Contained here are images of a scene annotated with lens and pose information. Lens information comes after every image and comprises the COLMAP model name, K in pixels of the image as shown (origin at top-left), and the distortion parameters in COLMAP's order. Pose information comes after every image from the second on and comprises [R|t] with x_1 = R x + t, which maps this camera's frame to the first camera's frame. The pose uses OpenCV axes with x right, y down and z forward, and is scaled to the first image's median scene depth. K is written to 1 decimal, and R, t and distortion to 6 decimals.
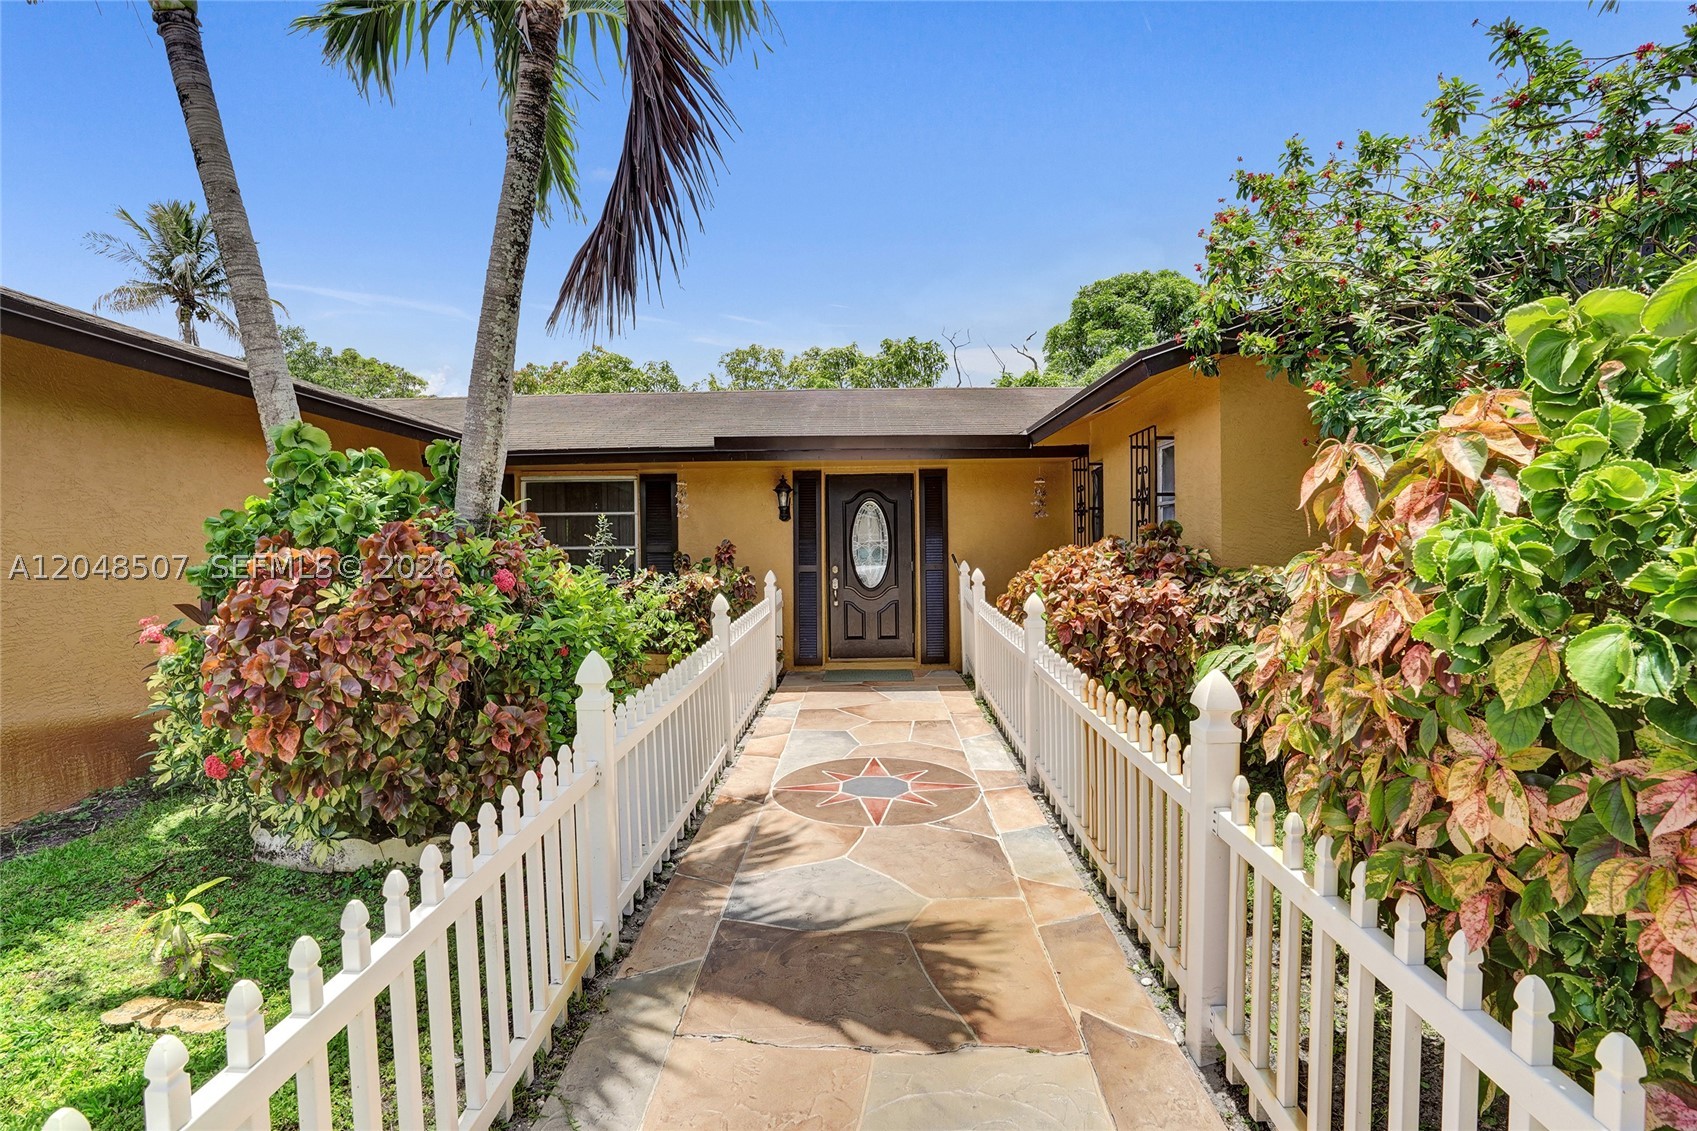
lens RADIAL K [[815.5, 0, 848.2], [0, 815.5, 572.4], [0, 0, 1]] dist [-0.045399, 0.010220]
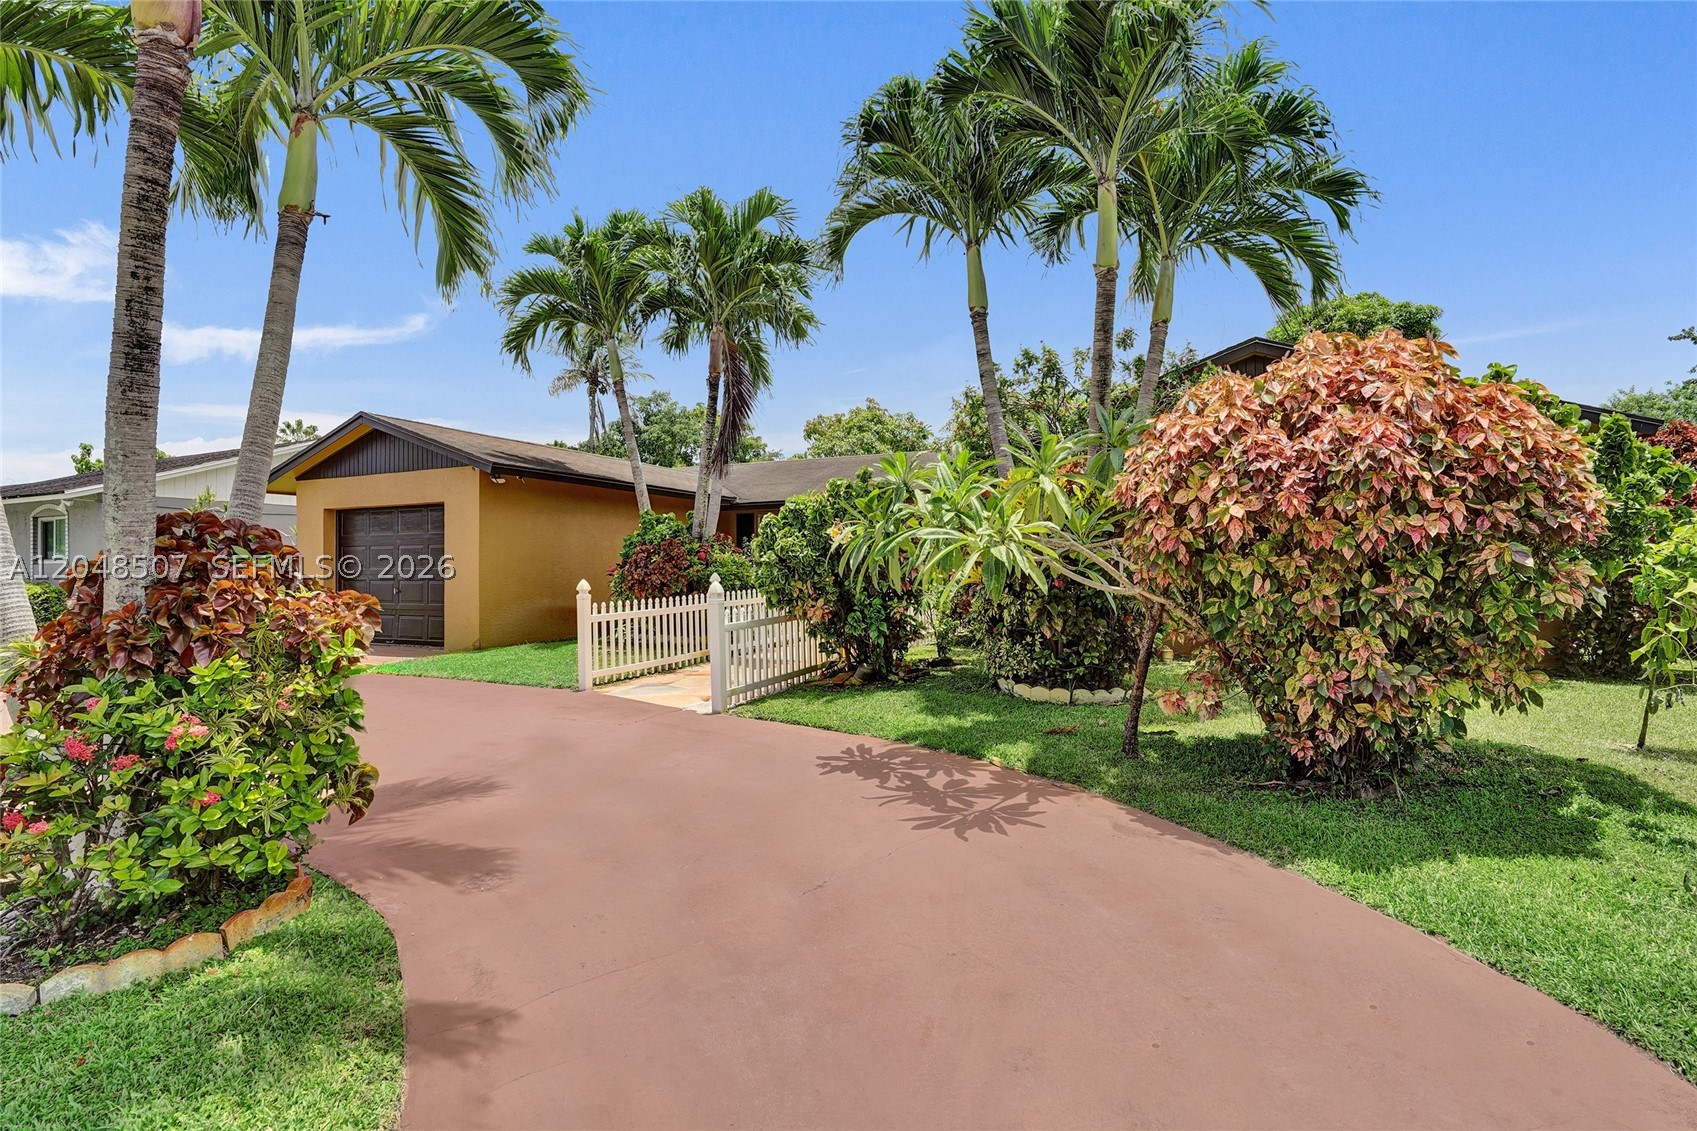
lens RADIAL K [[869.7, 0, 855.3], [0, 869.7, 573.7], [0, 0, 1]] dist [-0.065968, -0.000750]
pose [[0.926037, 0.005049, -0.377399, 0.715825], [-0.013836, 0.999693, -0.020575, 0.071016], [0.377179, 0.024275, 0.925822, -0.975499]]
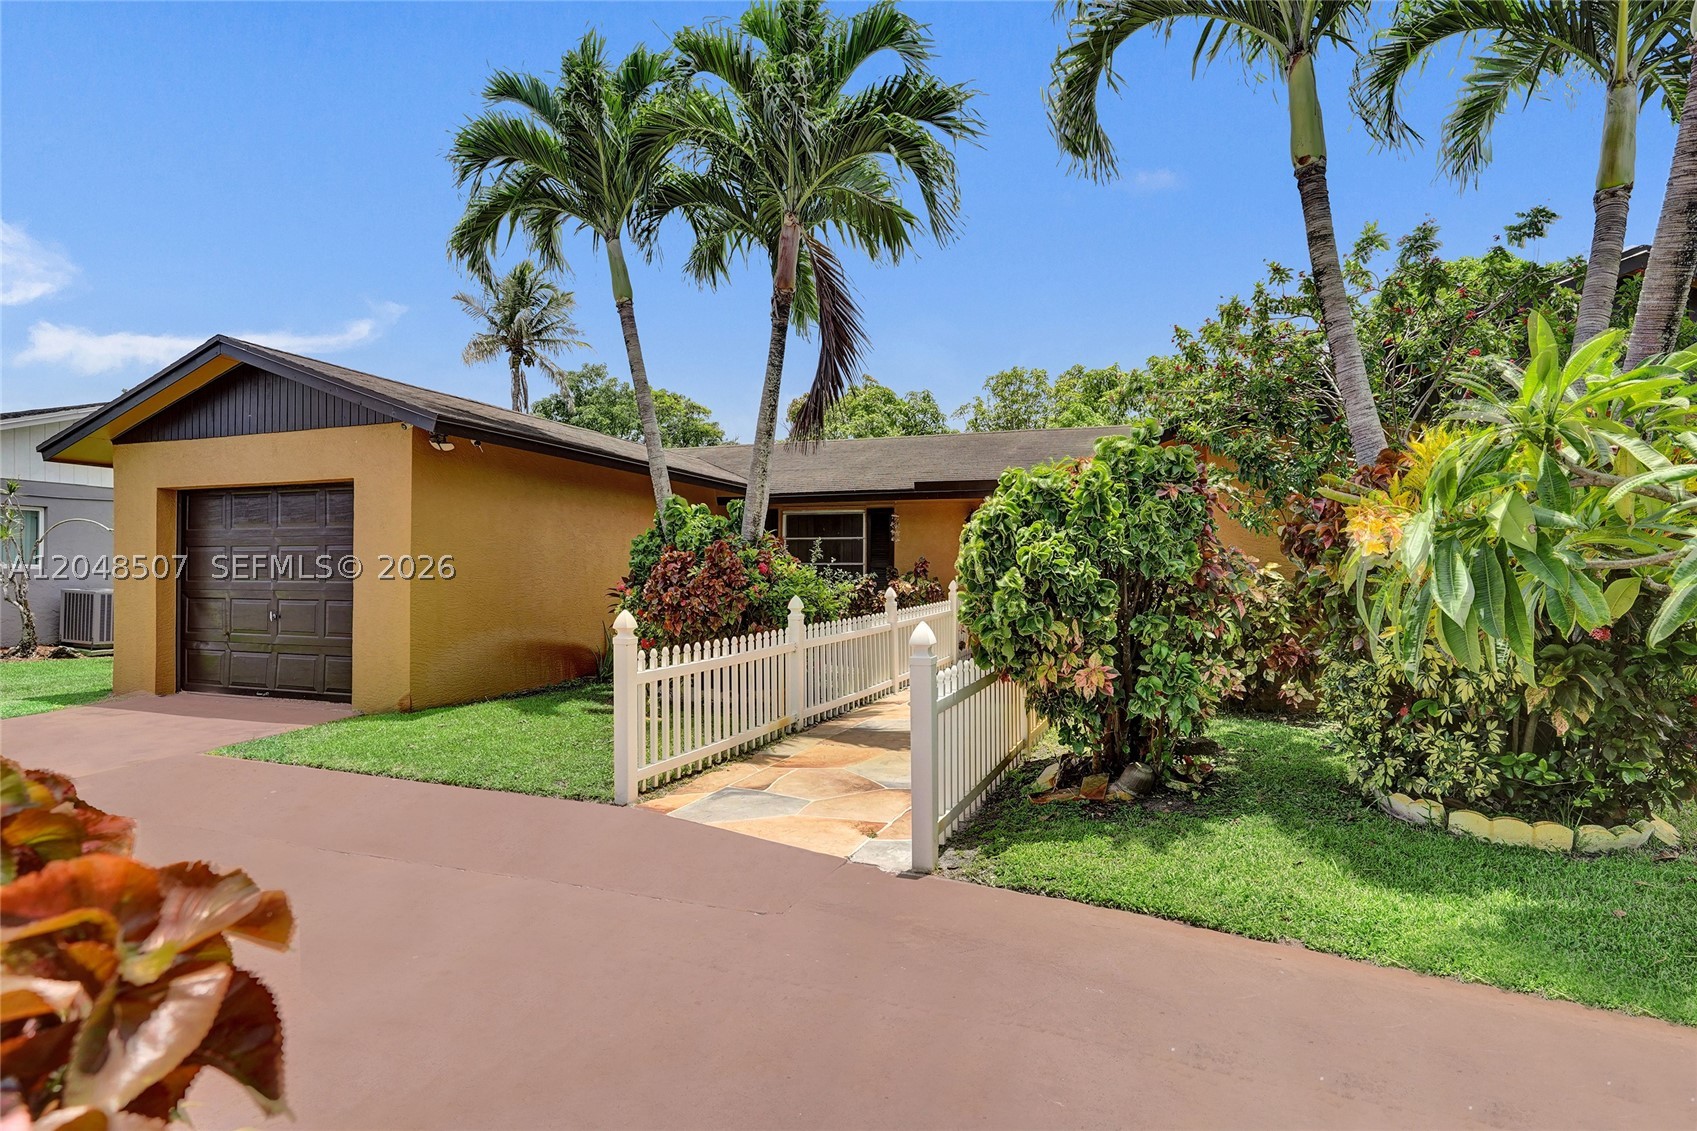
lens RADIAL K [[984.2, 0, 842.9], [0, 984.2, 559.1], [0, 0, 1]] dist [-0.025775, 0.002011]
pose [[0.943001, 0.005952, -0.332736, 0.311230], [-0.023507, 0.998534, -0.048761, 0.052594], [0.331958, 0.053804, 0.941759, -0.669651]]
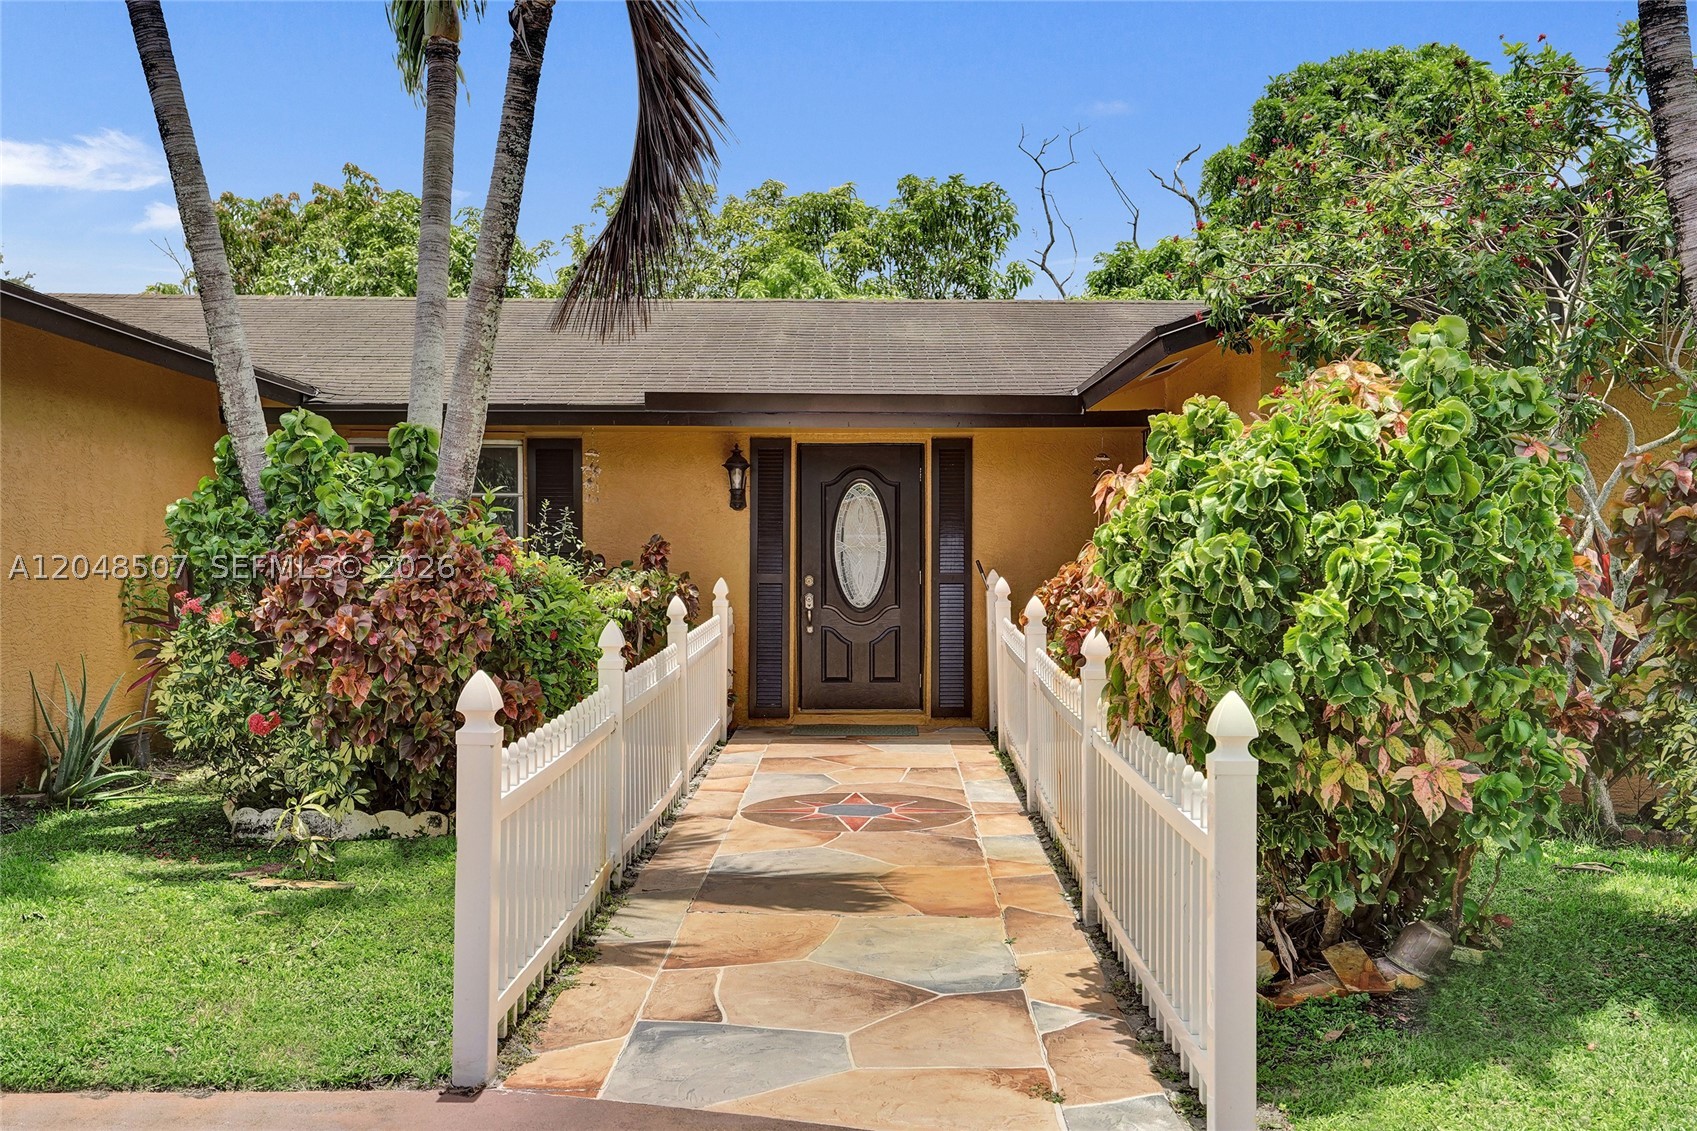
lens RADIAL K [[1774.9, 0, 861.8], [0, 1774.9, 603.3], [0, 0, 1]] dist [0.049351, 0.000000]
pose [[0.999756, 0.013372, 0.017609, 0.002334], [-0.013210, 0.999870, -0.009294, 0.037258], [-0.017731, 0.009060, 0.999802, -0.655728]]
